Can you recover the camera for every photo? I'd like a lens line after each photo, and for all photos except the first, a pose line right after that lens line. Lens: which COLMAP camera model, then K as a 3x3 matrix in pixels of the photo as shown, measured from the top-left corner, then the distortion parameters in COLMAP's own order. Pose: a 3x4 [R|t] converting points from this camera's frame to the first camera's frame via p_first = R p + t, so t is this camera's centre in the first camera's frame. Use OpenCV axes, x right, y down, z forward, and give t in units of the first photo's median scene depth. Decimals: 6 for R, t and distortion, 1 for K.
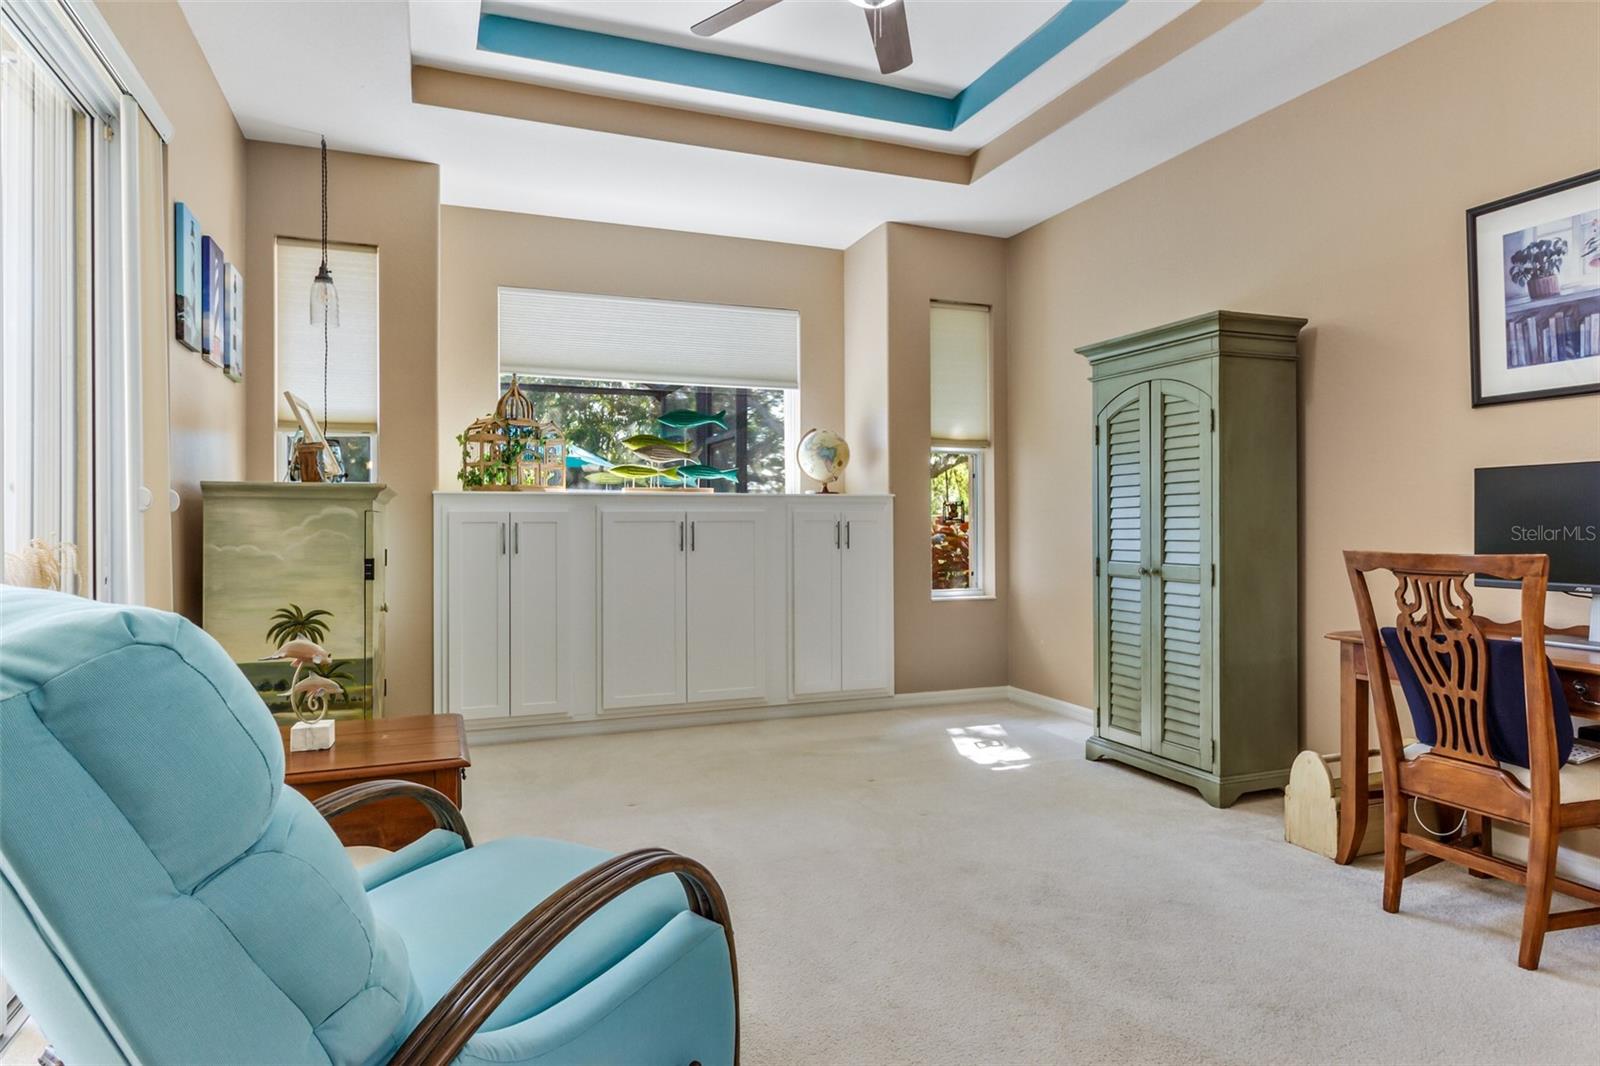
lens RADIAL K [[948.1, 0, 825.0], [0, 948.1, 498.1], [0, 0, 1]] dist [0.002104, -0.001843]
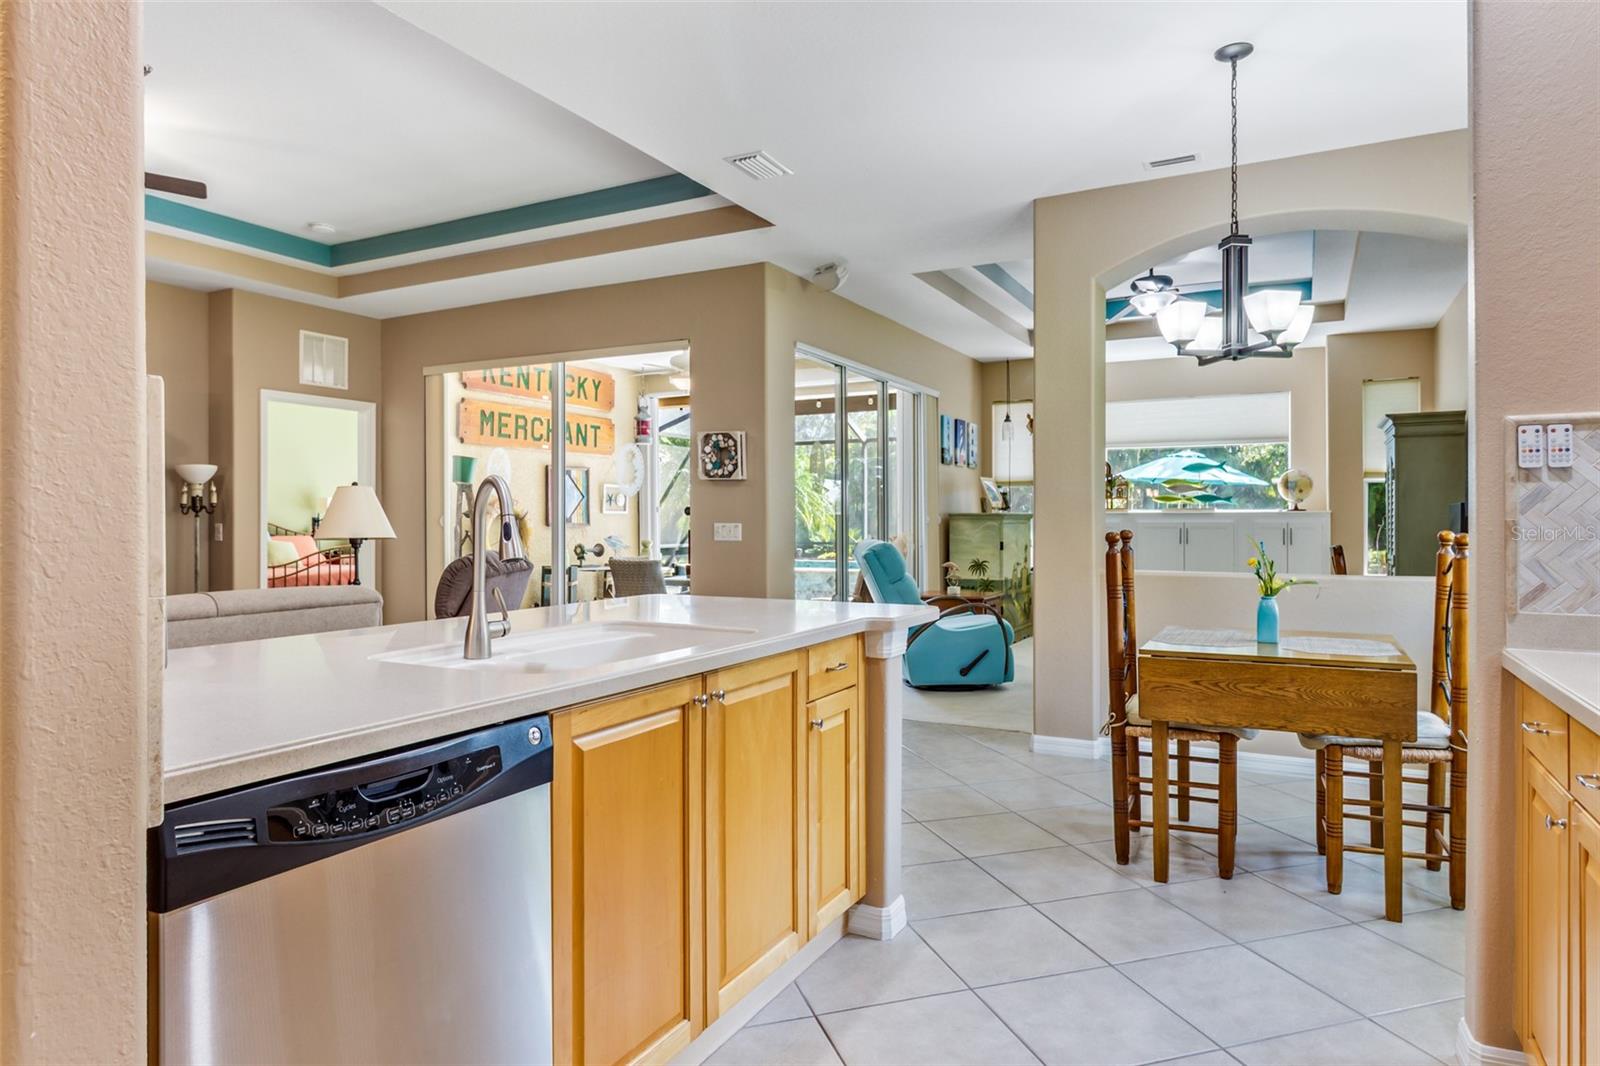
lens RADIAL K [[948.1, 0, 810.7], [0, 948.1, 520.1], [0, 0, 1]] dist [0.002104, -0.001843]
pose [[0.641189, 0.003406, -0.767375, 0.918620], [0.016429, 0.999700, 0.018165, -0.040518], [0.767207, -0.024255, 0.640941, -0.829848]]
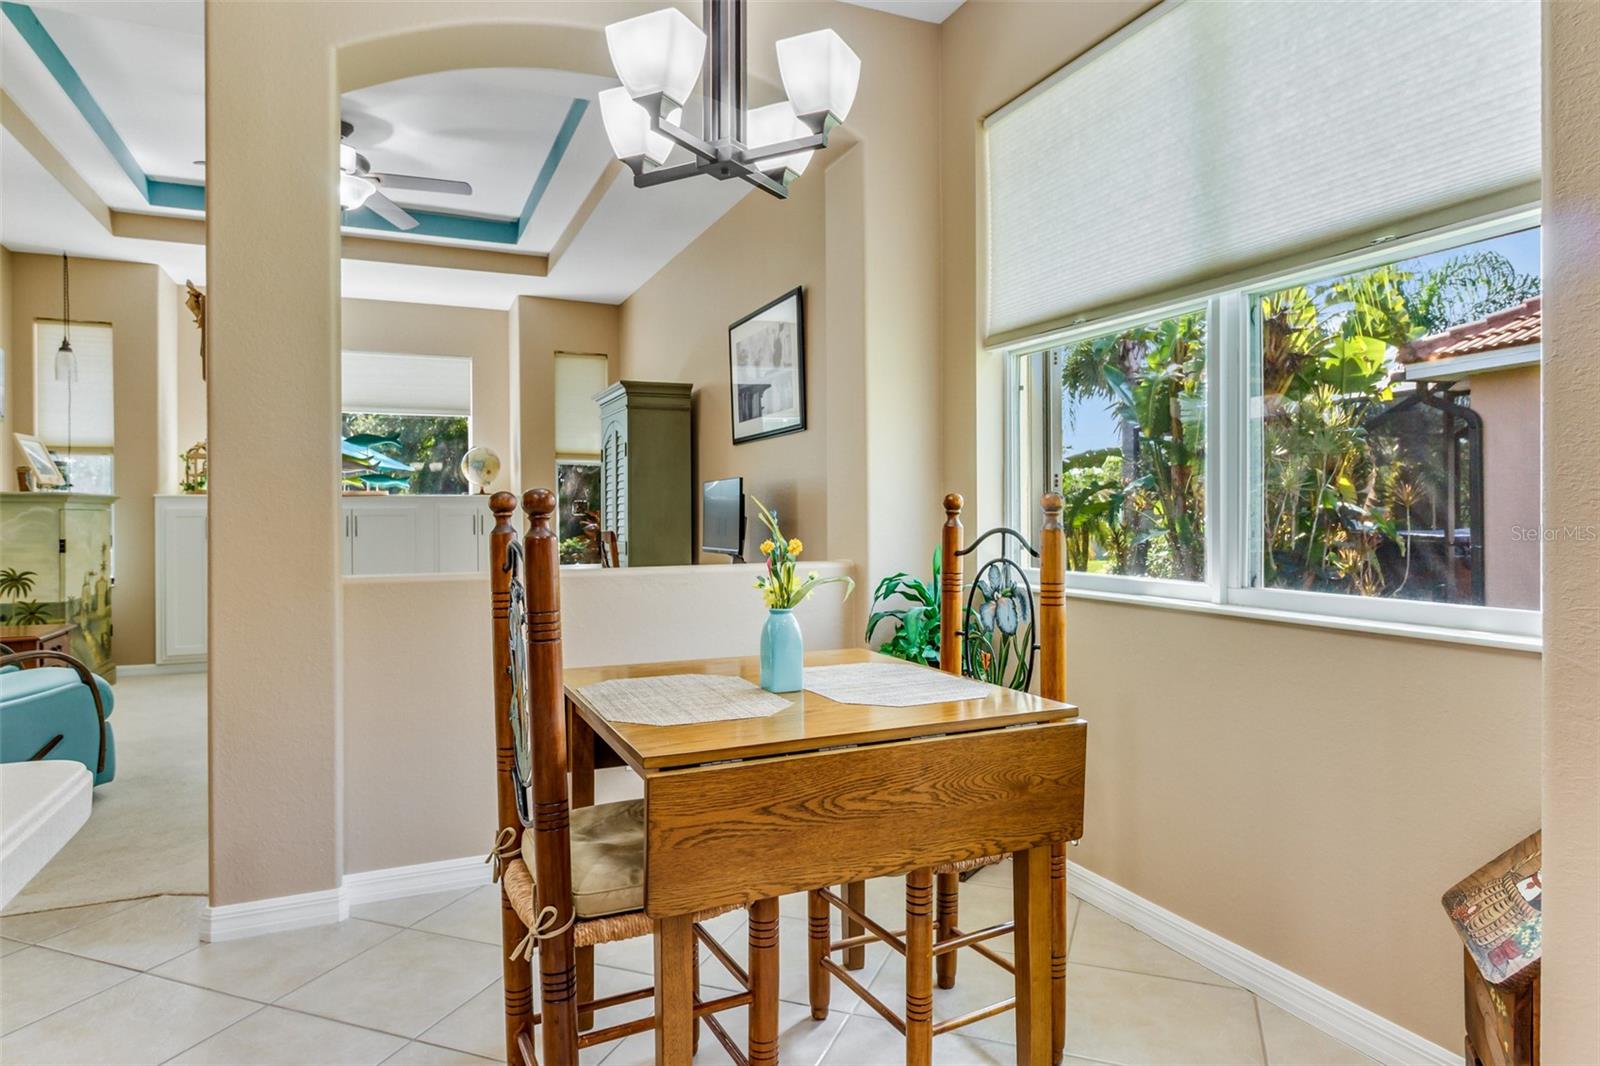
lens RADIAL K [[948.1, 0, 798.7], [0, 948.1, 510.6], [0, 0, 1]] dist [0.002104, -0.001843]
pose [[0.999774, -0.002152, 0.021167, 0.562886], [0.001725, 0.999796, 0.020148, -0.011326], [-0.021206, -0.020107, 0.999573, -0.480498]]
